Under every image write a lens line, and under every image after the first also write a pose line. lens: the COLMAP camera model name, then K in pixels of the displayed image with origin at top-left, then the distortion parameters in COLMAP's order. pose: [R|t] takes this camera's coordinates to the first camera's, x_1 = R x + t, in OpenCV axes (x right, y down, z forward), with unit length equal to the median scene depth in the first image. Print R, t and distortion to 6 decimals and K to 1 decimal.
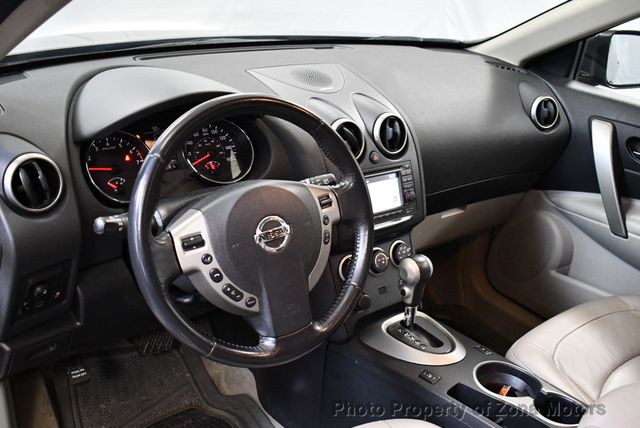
lens RADIAL K [[658.0, 0, 324.2], [0, 658.0, 215.6], [0, 0, 1]] dist [-0.085570, 0.000000]
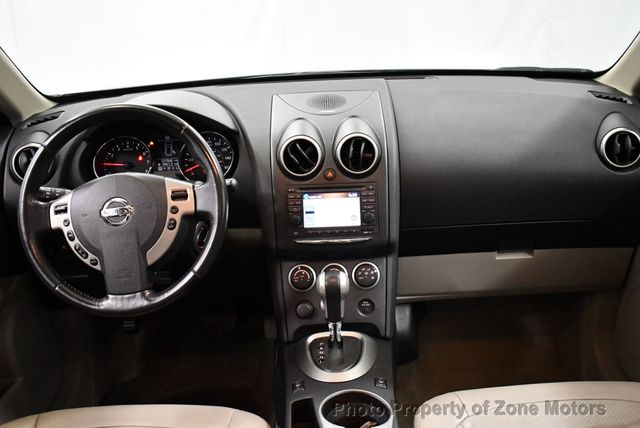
lens RADIAL K [[658.0, 0, 317.8], [0, 658.0, 212.4], [0, 0, 1]] dist [-0.085570, 0.000000]
pose [[0.785278, 0.097651, -0.611394, 0.725040], [-0.149737, 0.988124, -0.034501, 0.010242], [0.600764, 0.118641, 0.790574, 0.175127]]
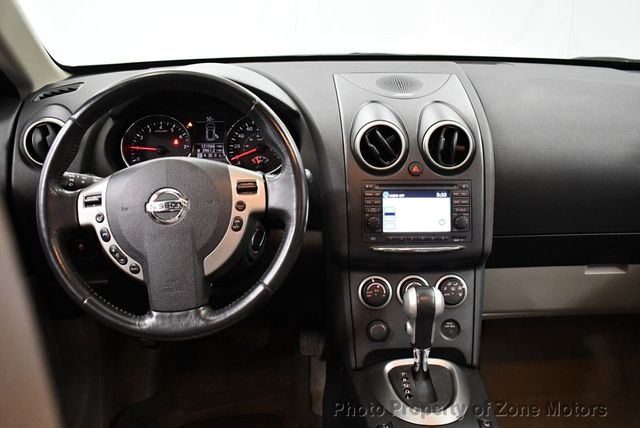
lens RADIAL K [[658.0, 0, 320.6], [0, 658.0, 215.2], [0, 0, 1]] dist [-0.085570, 0.000000]
pose [[0.806220, 0.126200, -0.577999, 0.496379], [-0.179445, 0.983122, -0.035643, 0.025202], [0.563746, 0.132456, 0.815258, 0.239647]]
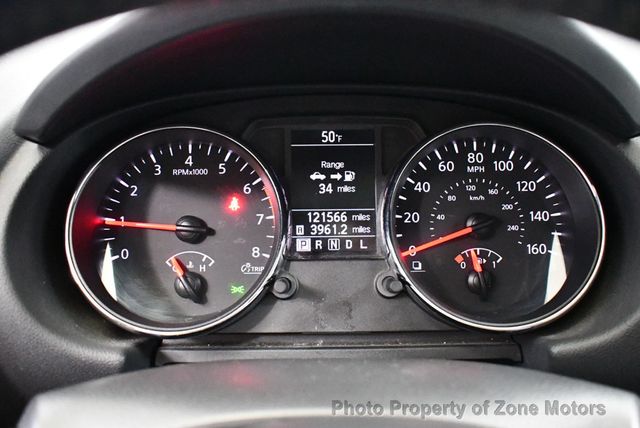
lens RADIAL K [[658.0, 0, 321.2], [0, 658.0, 215.0], [0, 0, 1]] dist [-0.085570, 0.000000]
pose [[0.795994, 0.144482, -0.587808, -0.036423], [-0.185970, 0.982501, -0.010339, -0.080375], [0.576028, 0.117545, 0.808934, 0.665889]]
